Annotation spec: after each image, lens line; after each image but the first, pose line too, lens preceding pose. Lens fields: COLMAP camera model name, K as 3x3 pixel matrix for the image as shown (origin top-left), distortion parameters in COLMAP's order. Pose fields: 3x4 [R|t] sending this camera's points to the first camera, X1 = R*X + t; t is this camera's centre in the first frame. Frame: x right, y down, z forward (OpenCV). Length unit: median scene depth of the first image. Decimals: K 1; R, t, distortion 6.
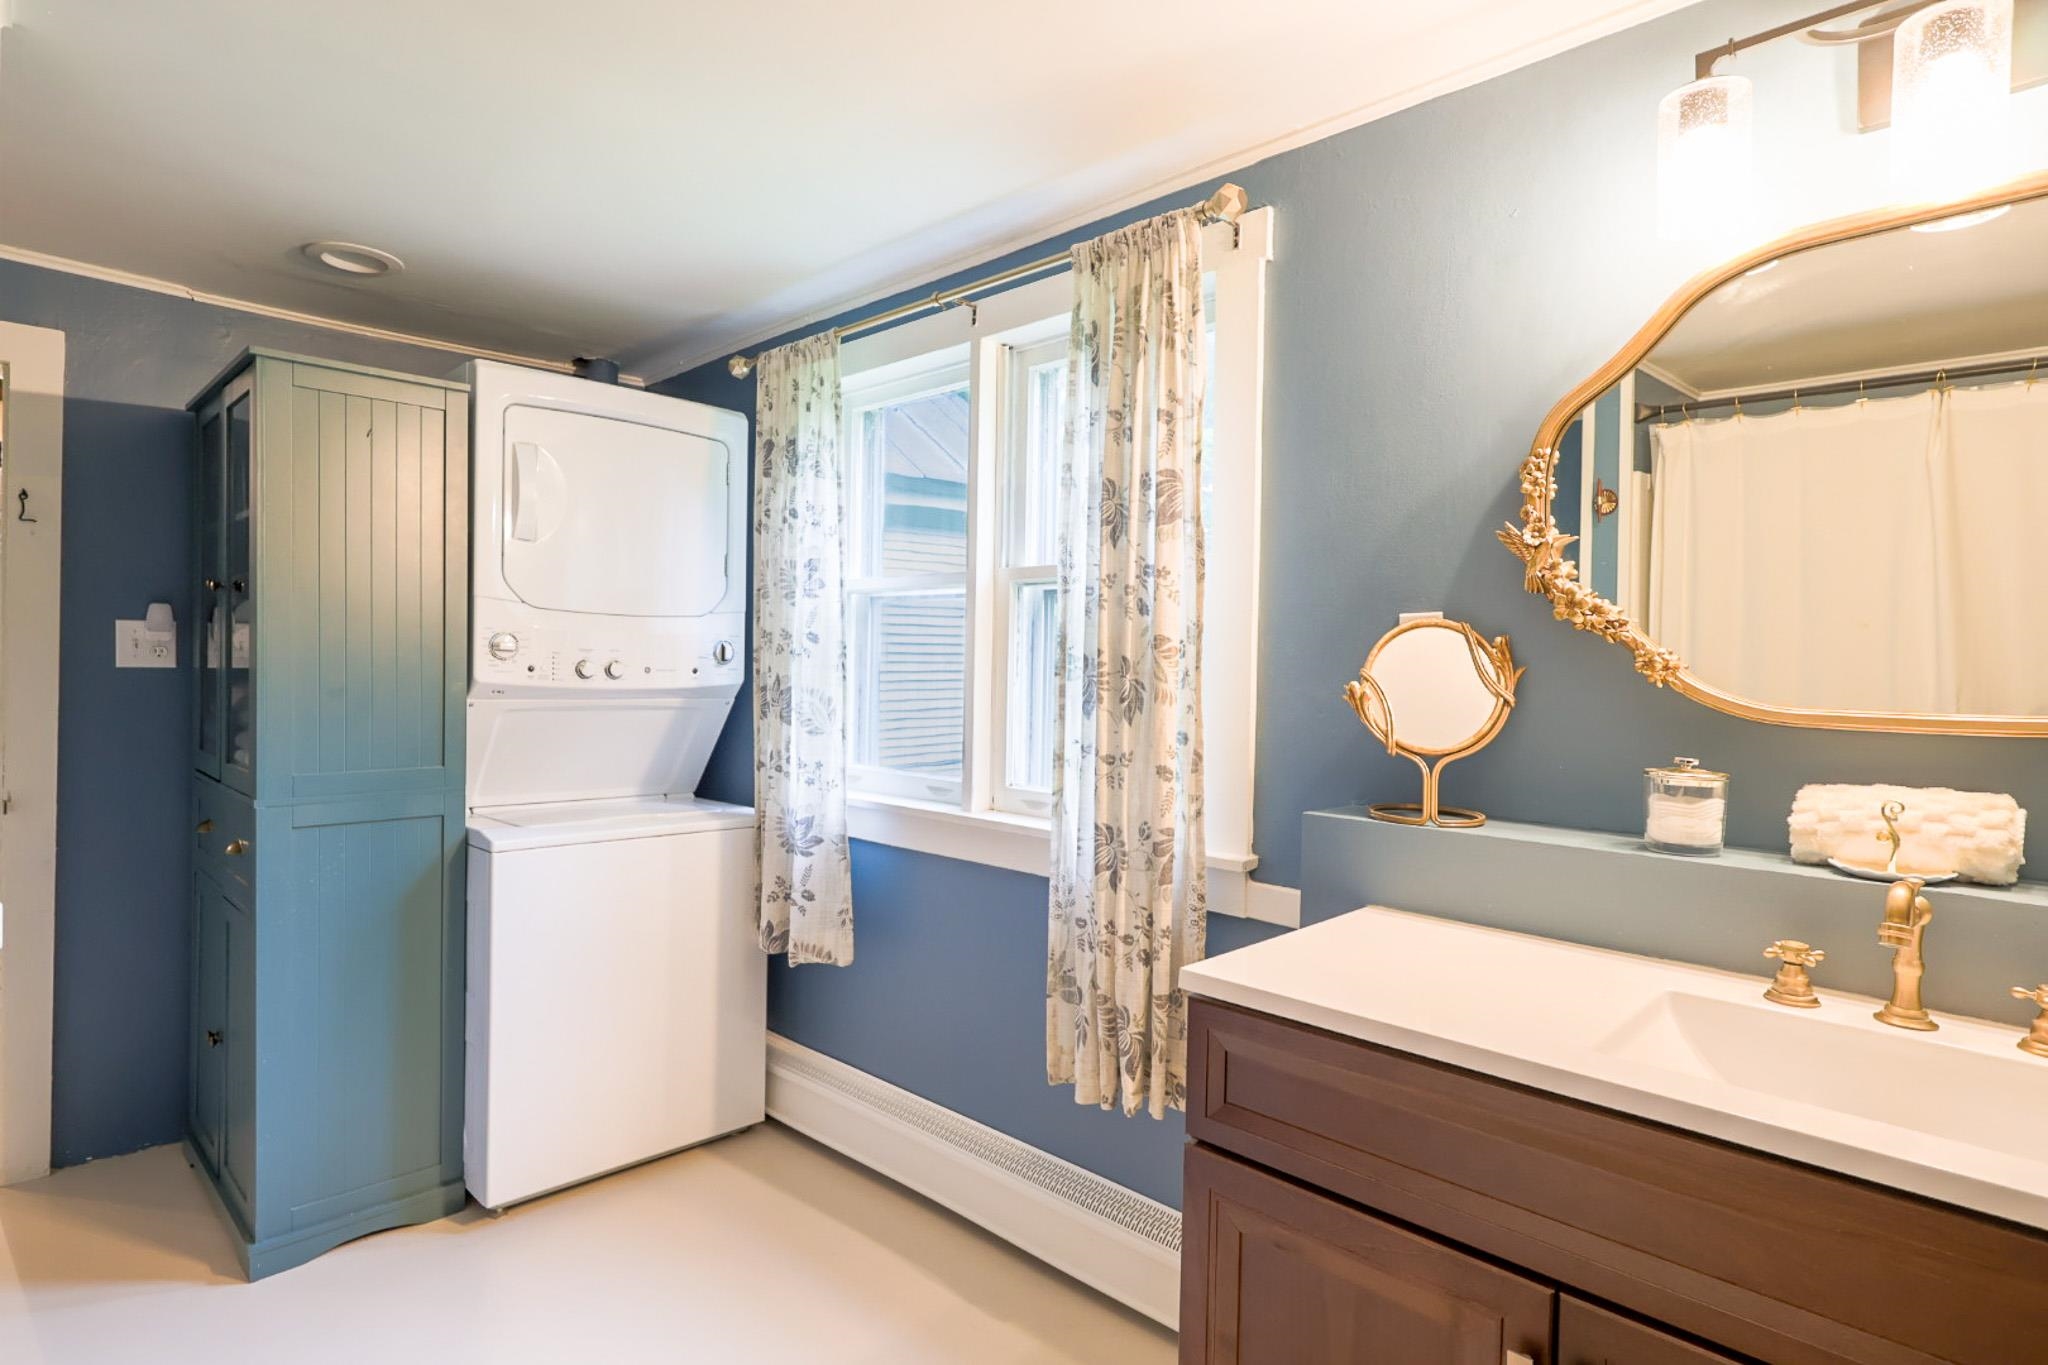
lens RADIAL K [[1117.3, 0, 1024.0], [0, 1117.3, 682.5], [0, 0, 1]] dist [0.000569, 0.001583]
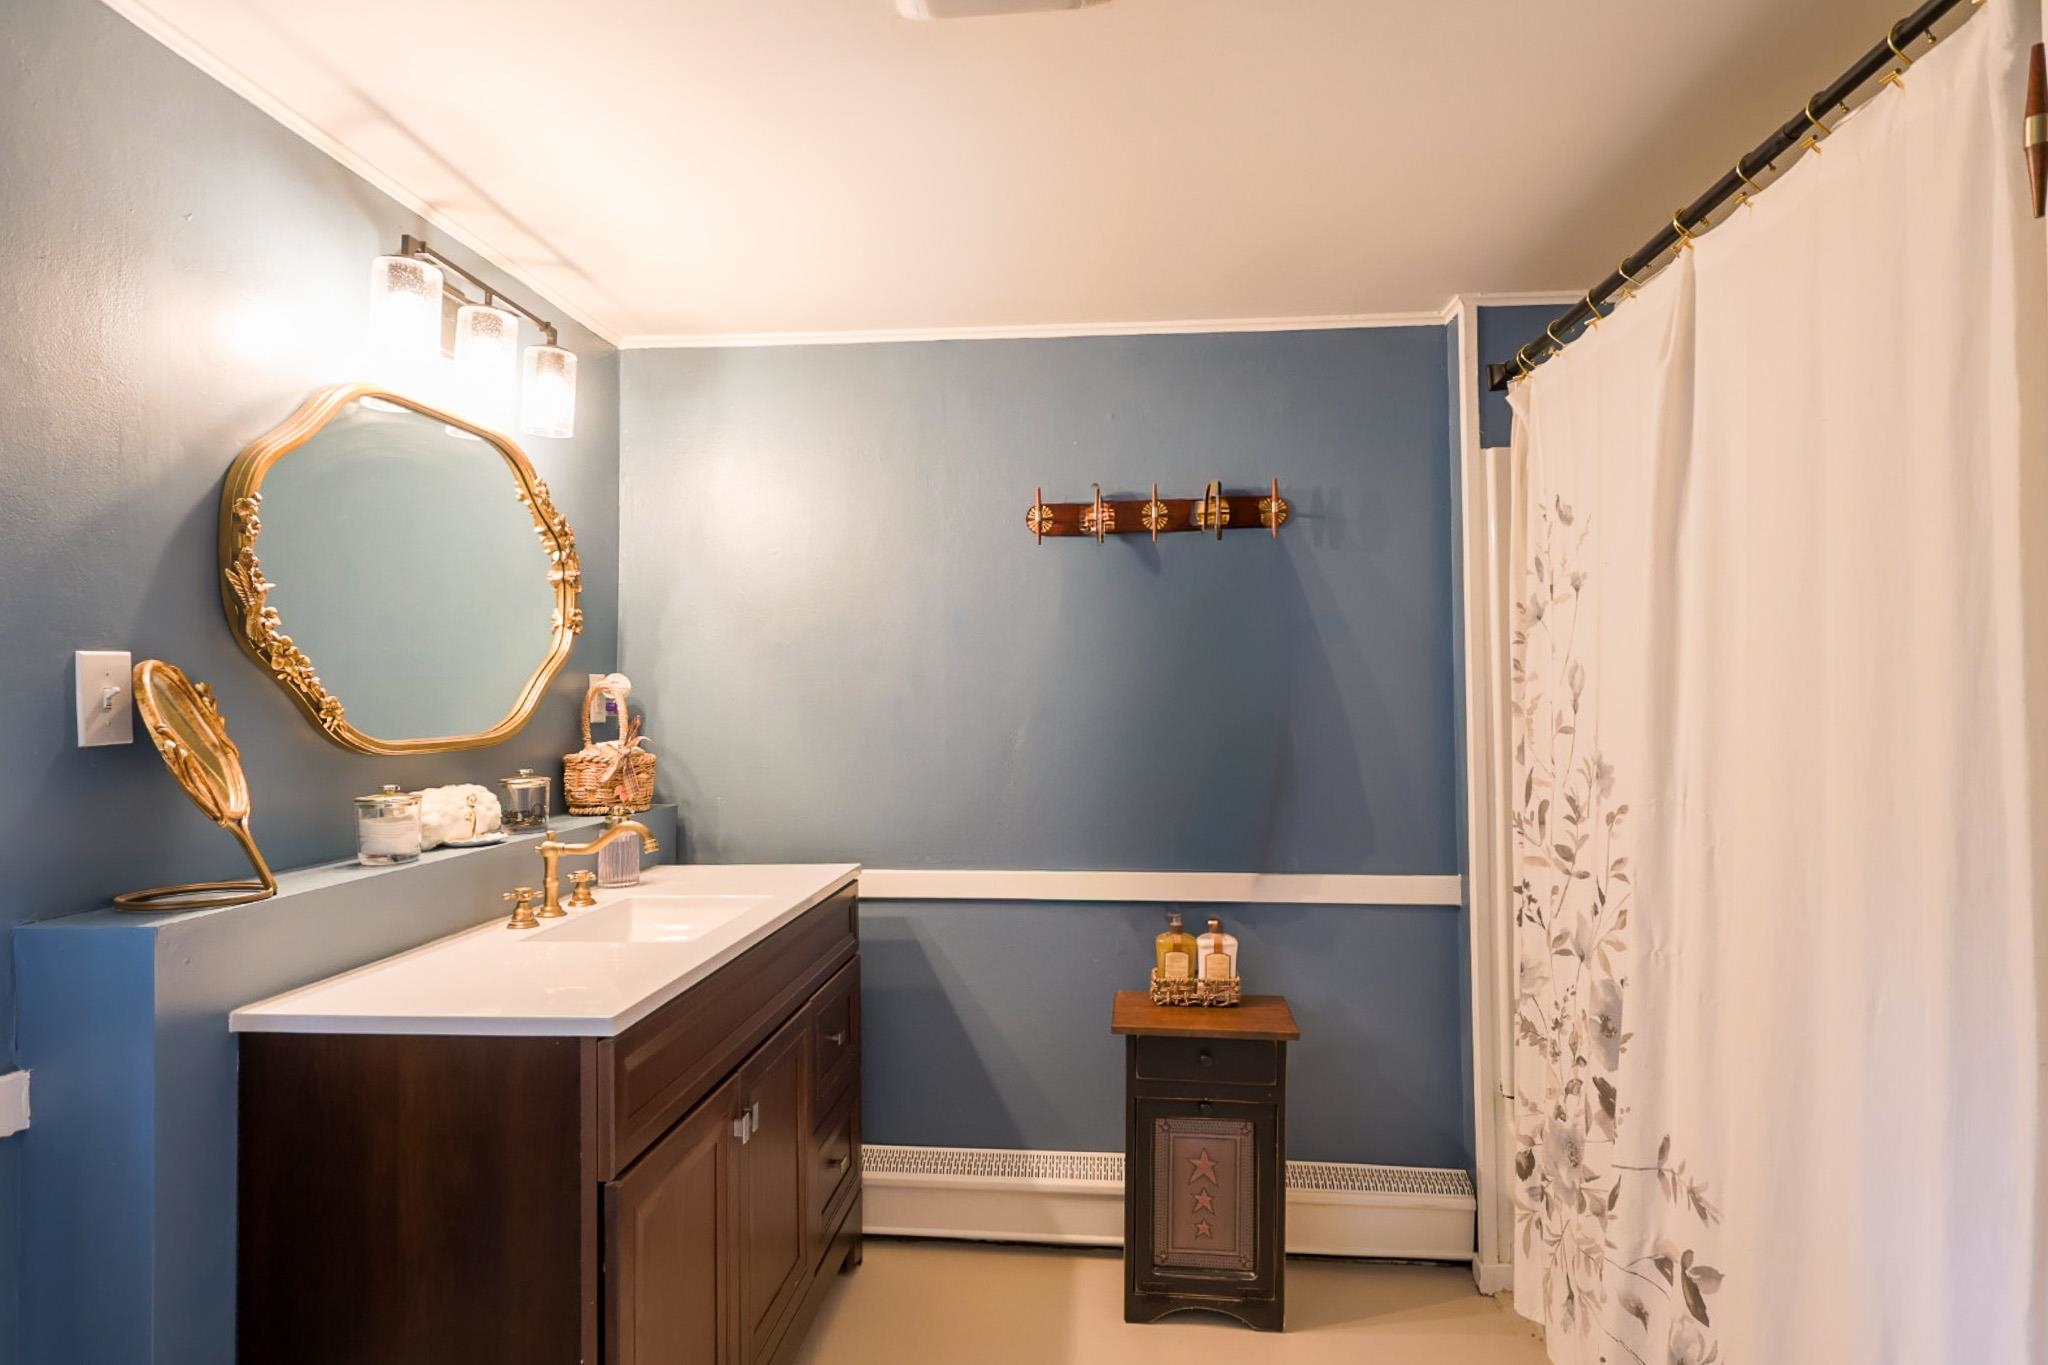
lens RADIAL K [[1117.3, 0, 1024.0], [0, 1117.3, 682.5], [0, 0, 1]] dist [0.000569, 0.001583]
pose [[-0.641852, 0.005650, 0.766808, -0.892052], [0.010273, 0.999946, 0.001231, -0.044126], [-0.766760, 0.008668, -0.641875, 1.367582]]
